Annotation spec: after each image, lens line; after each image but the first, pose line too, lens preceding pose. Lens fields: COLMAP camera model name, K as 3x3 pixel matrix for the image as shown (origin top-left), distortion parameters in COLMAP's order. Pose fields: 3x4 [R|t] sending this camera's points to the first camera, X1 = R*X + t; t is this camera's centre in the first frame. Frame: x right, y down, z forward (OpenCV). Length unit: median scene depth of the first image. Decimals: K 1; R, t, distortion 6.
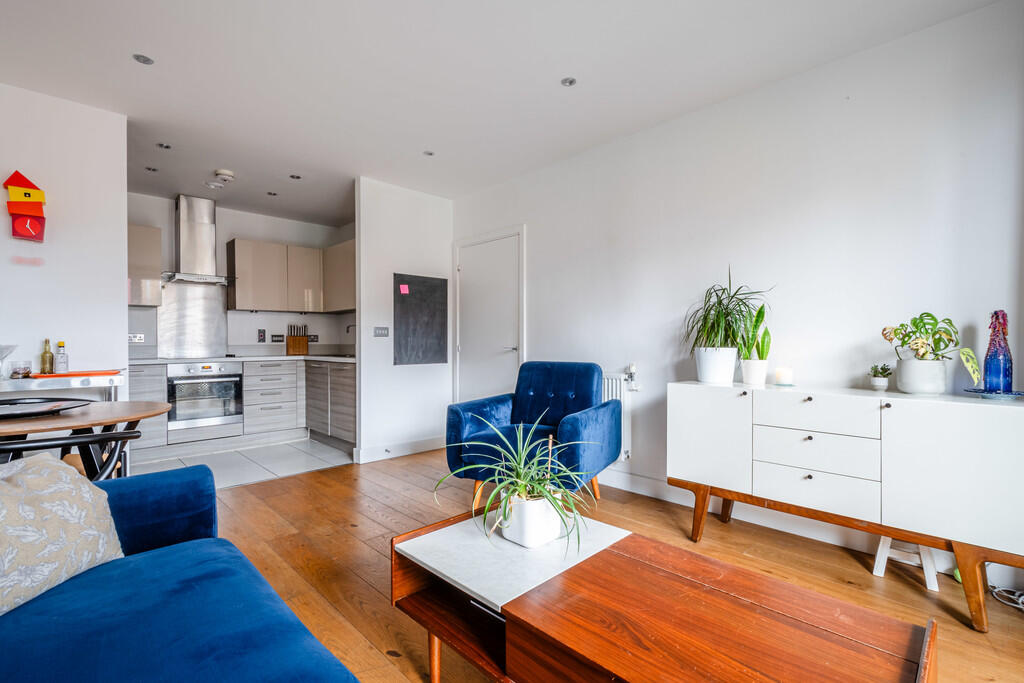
lens RADIAL K [[454.3, 0, 509.1], [0, 454.3, 347.2], [0, 0, 1]] dist [-0.000758, -0.000290]
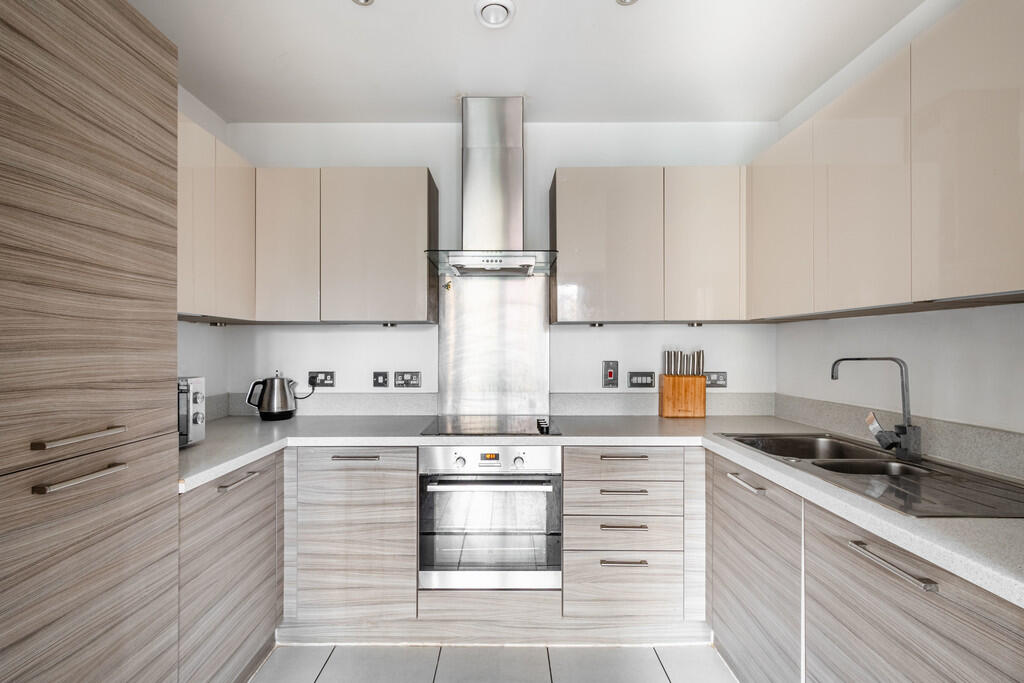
lens RADIAL K [[454.3, 0, 509.1], [0, 454.3, 347.2], [0, 0, 1]] dist [-0.000758, -0.000290]
pose [[0.717215, 0.000644, -0.696851, -0.287698], [-0.007468, 0.999949, -0.006763, -0.049974], [0.696812, 0.010055, 0.717184, 0.581990]]
